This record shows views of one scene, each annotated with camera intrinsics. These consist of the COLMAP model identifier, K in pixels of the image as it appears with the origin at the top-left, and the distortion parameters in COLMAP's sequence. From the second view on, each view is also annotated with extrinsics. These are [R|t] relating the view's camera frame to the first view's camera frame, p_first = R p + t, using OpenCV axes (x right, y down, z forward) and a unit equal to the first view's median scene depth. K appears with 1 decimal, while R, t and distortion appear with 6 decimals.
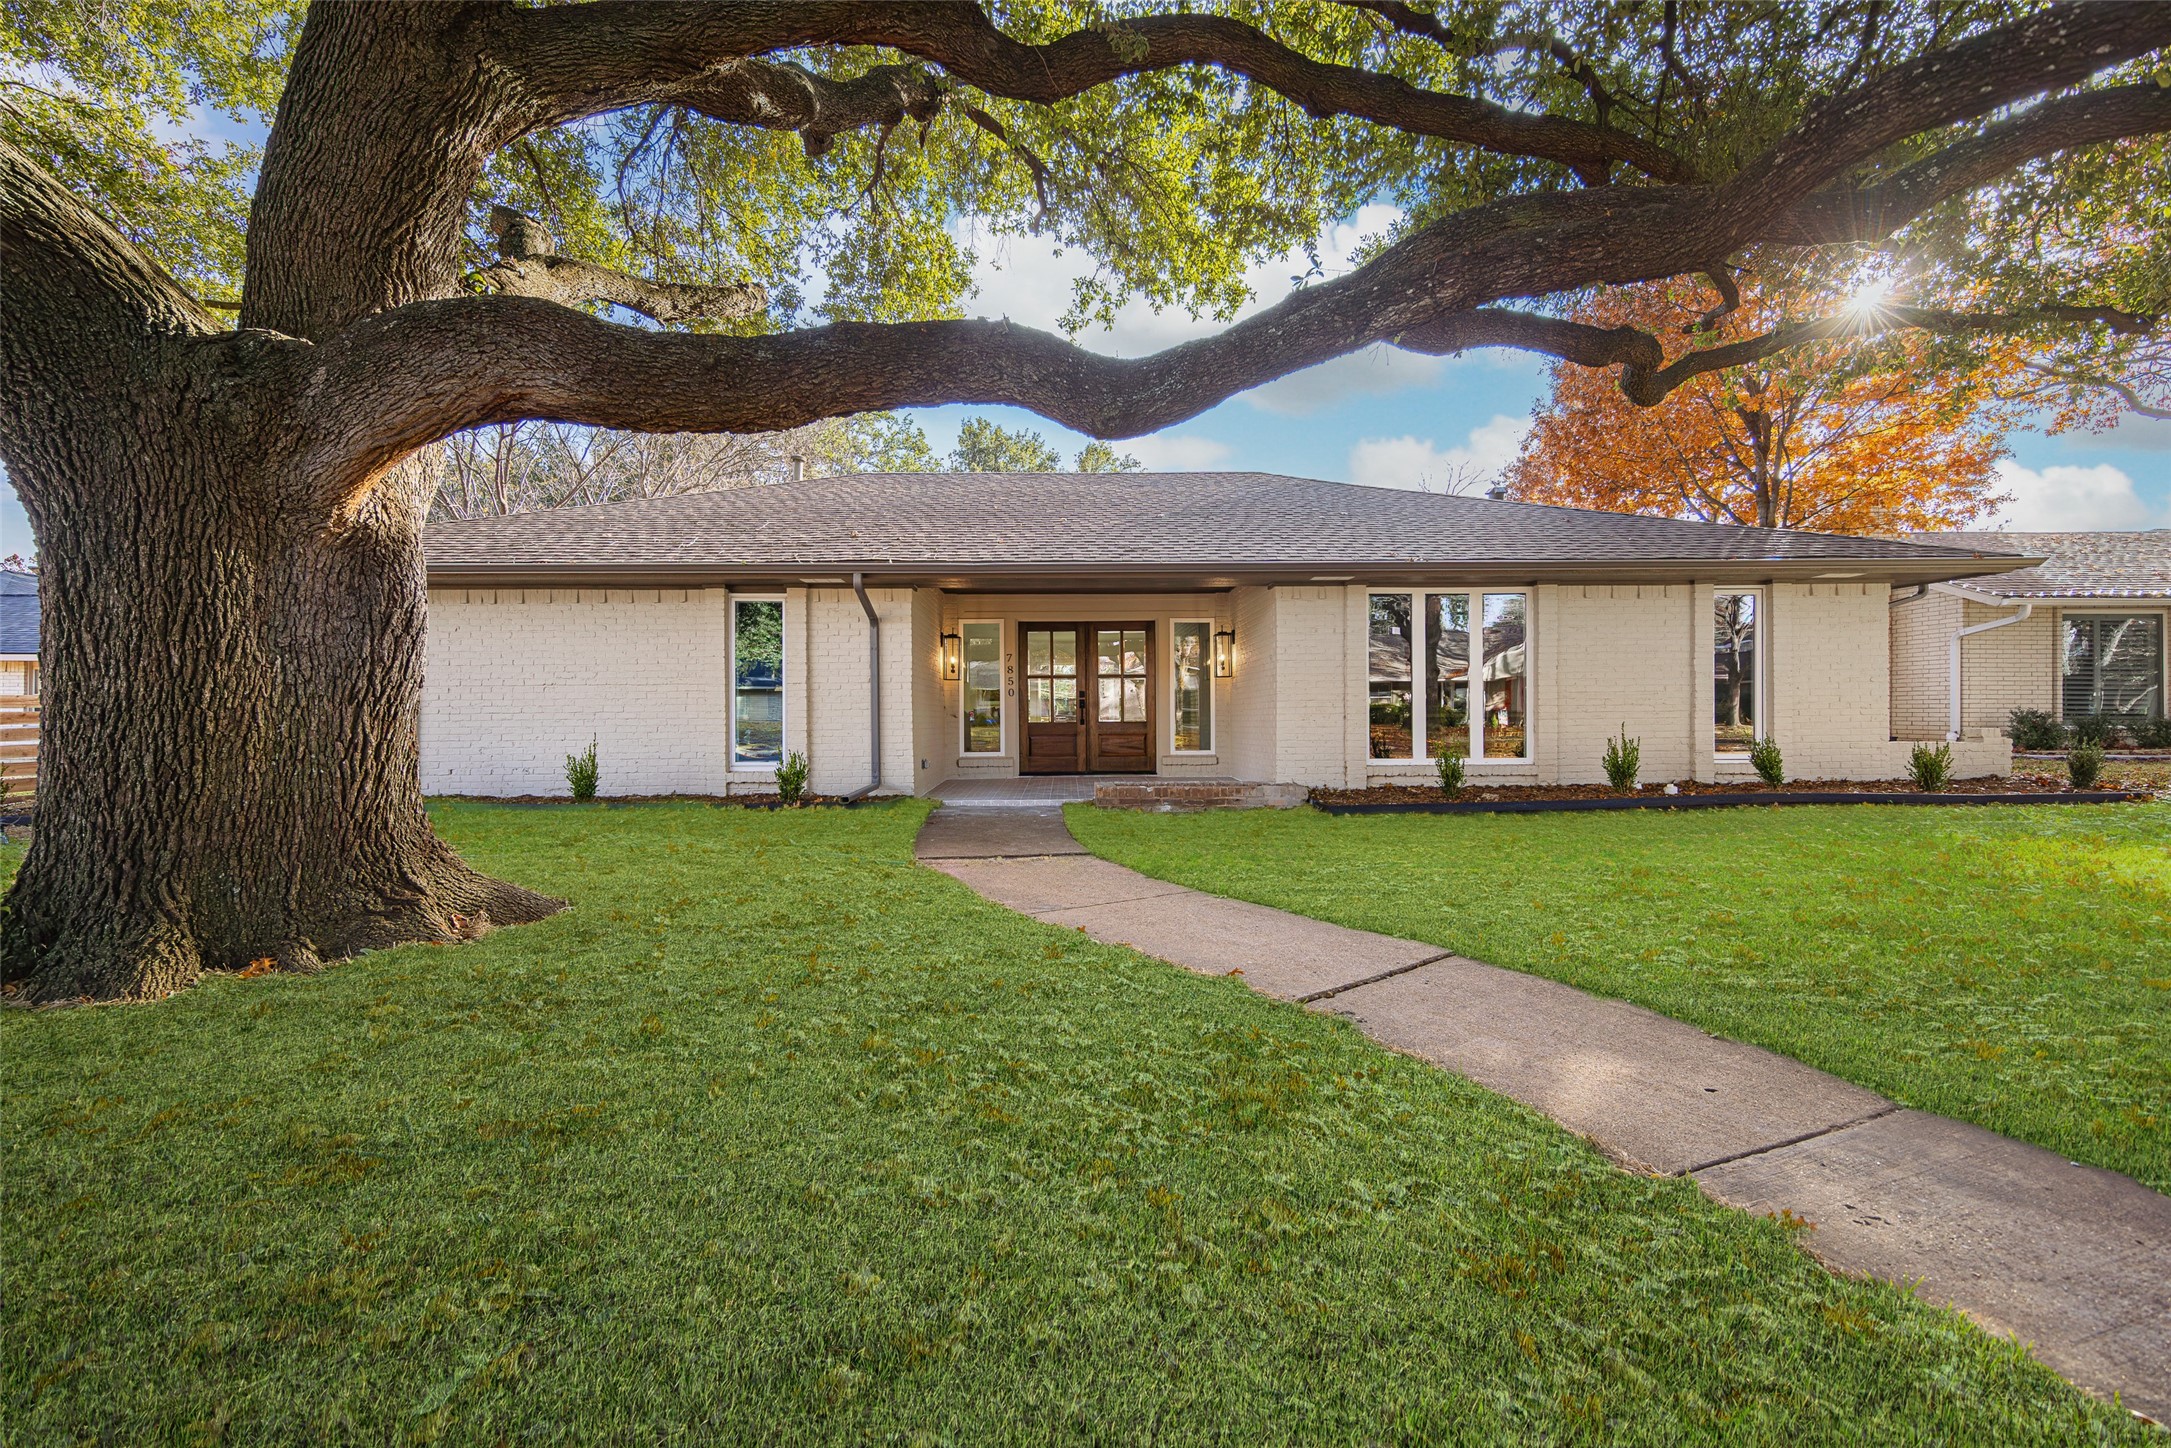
lens RADIAL K [[845.7, 0, 1081.3], [0, 845.7, 720.0], [0, 0, 1]] dist [-0.001506, -0.000037]
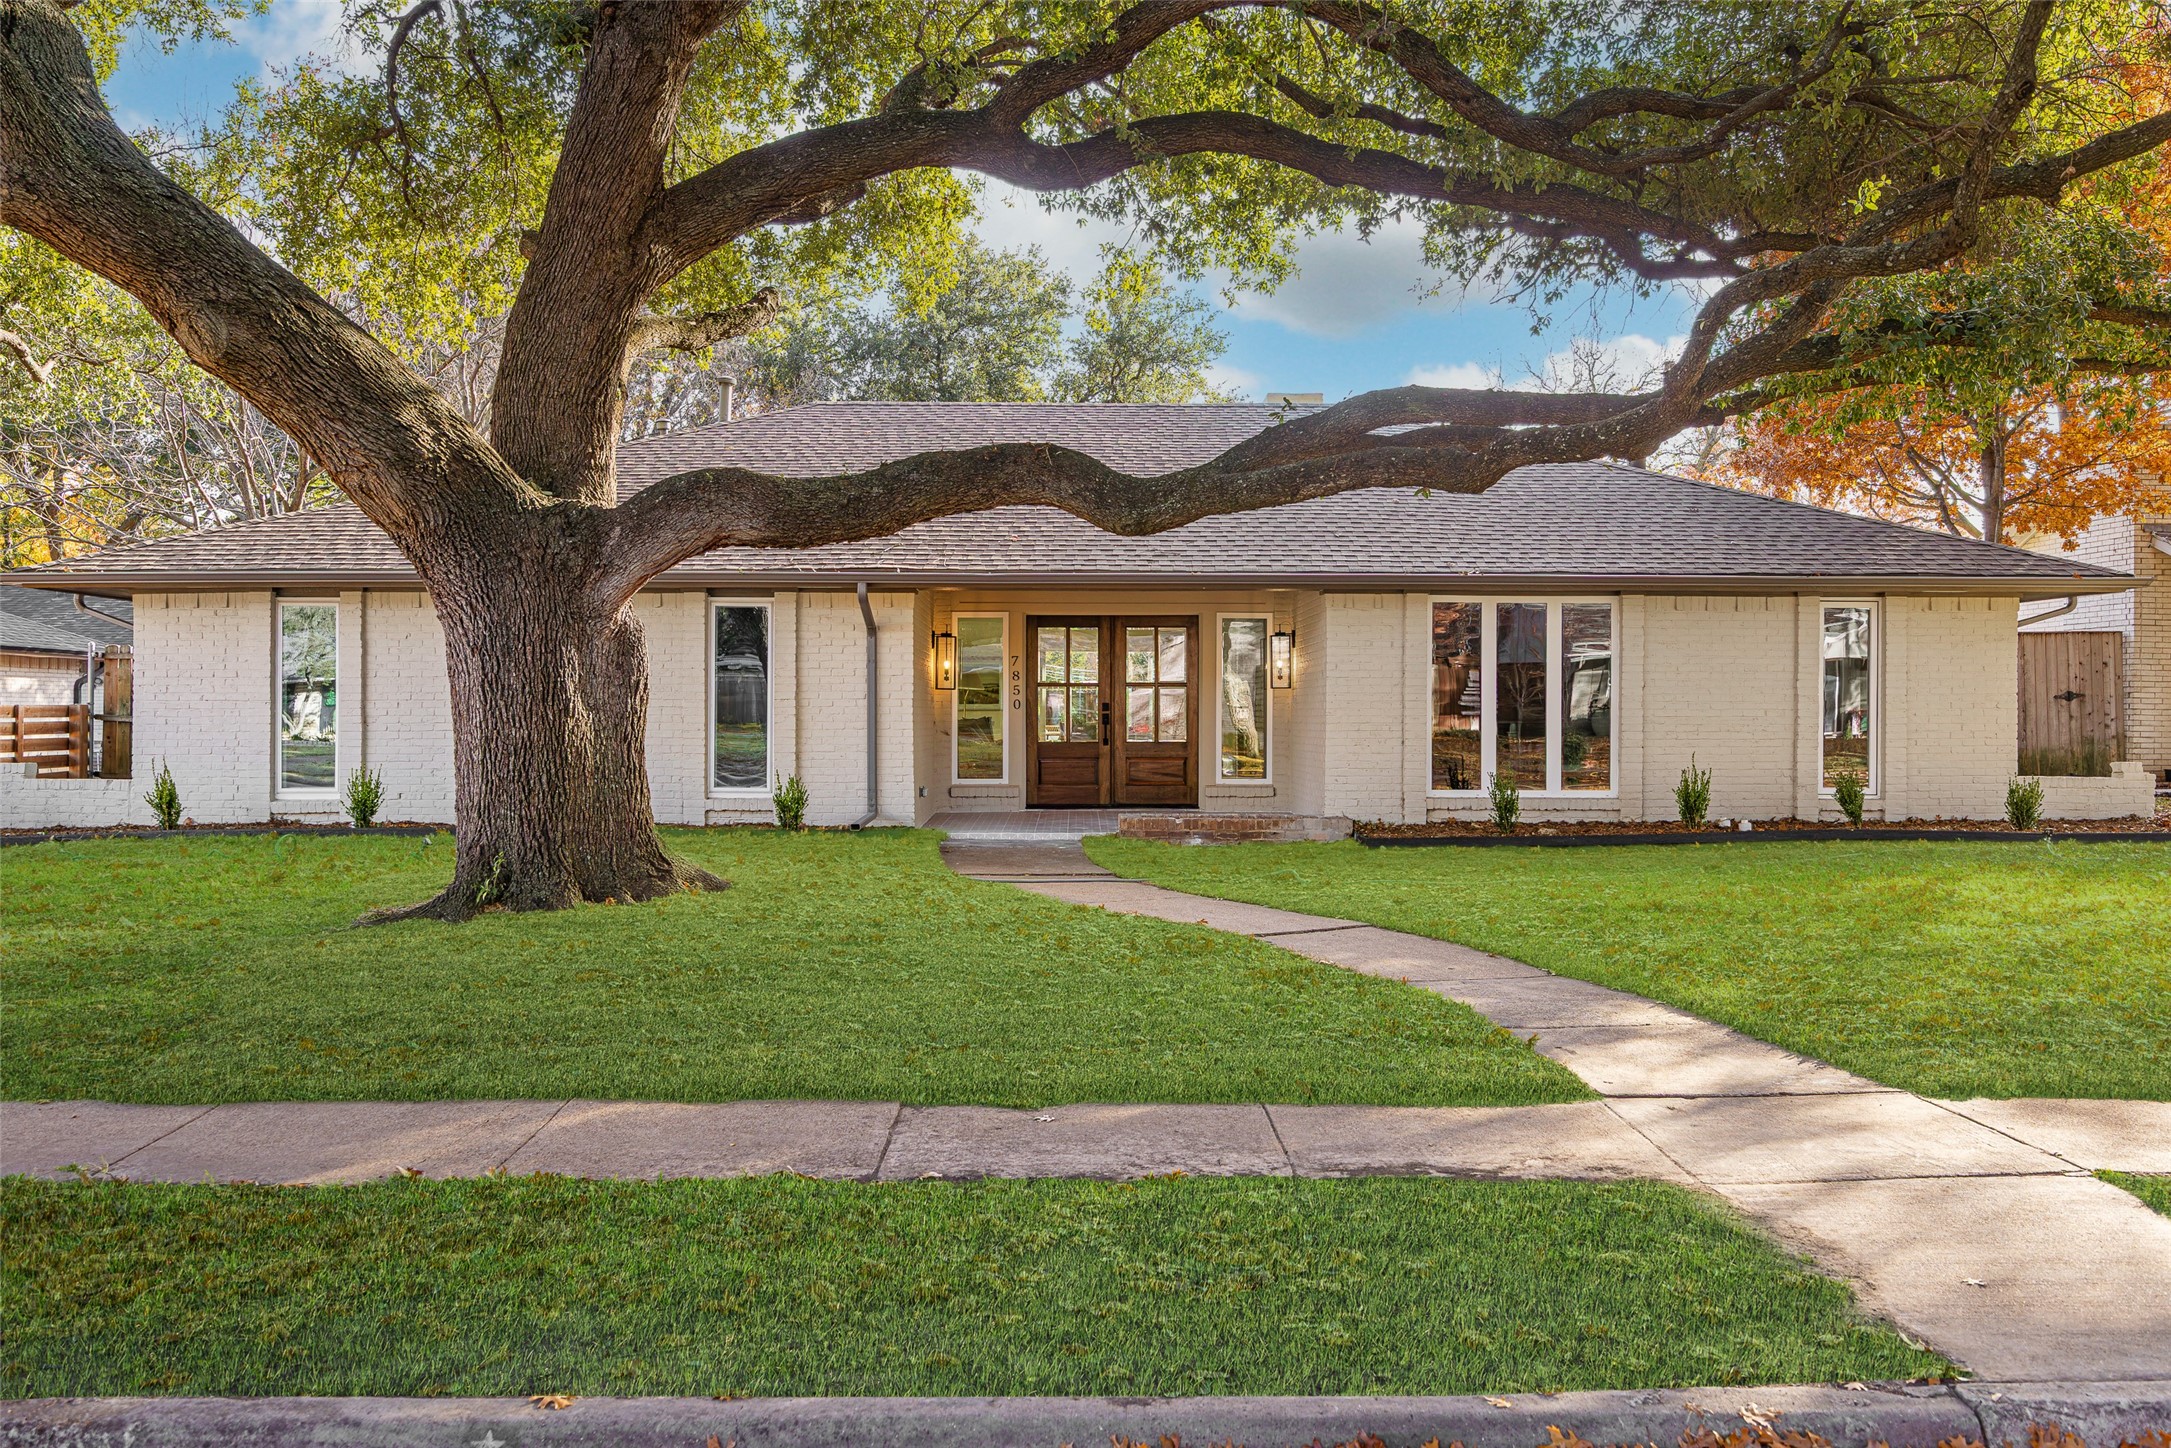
lens RADIAL K [[1690.6, 0, 1083.6], [0, 1690.6, 727.3], [0, 0, 1]] dist [0.014605, 0.002131]
pose [[0.999880, 0.008558, -0.012930, 0.001188], [-0.008482, 0.999946, 0.005958, -0.027111], [0.012980, -0.005848, 0.999899, -0.775303]]
